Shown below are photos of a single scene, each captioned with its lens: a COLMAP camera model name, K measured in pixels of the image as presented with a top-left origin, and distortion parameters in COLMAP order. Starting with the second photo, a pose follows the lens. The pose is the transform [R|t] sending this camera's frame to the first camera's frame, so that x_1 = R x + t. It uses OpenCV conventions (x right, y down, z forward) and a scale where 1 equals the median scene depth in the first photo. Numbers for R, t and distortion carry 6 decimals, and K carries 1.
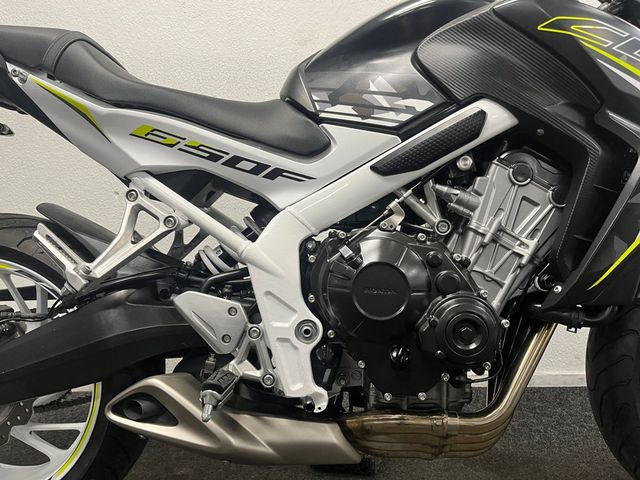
lens RADIAL K [[484.3, 0, 320.7], [0, 484.3, 239.1], [0, 0, 1]] dist [0.068046, -0.096971]
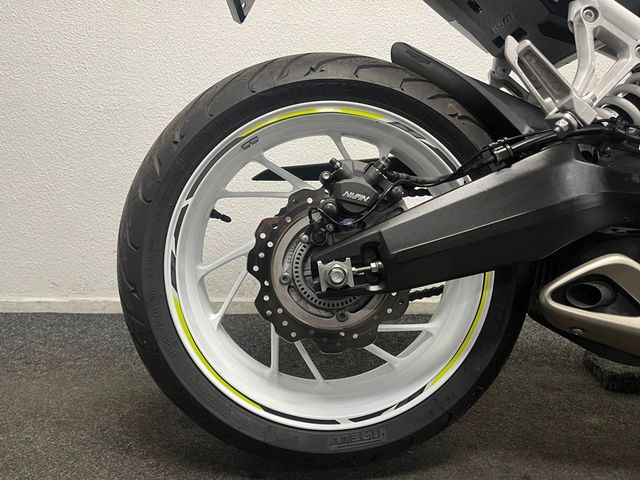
lens RADIAL K [[484.3, 0, 316.6], [0, 484.3, 236.3], [0, 0, 1]] dist [0.068046, -0.096971]
pose [[0.998426, 0.023956, 0.050718, -0.842644], [-0.027961, 0.996420, 0.079789, 0.202065], [-0.048625, -0.081081, 0.995521, 0.252379]]
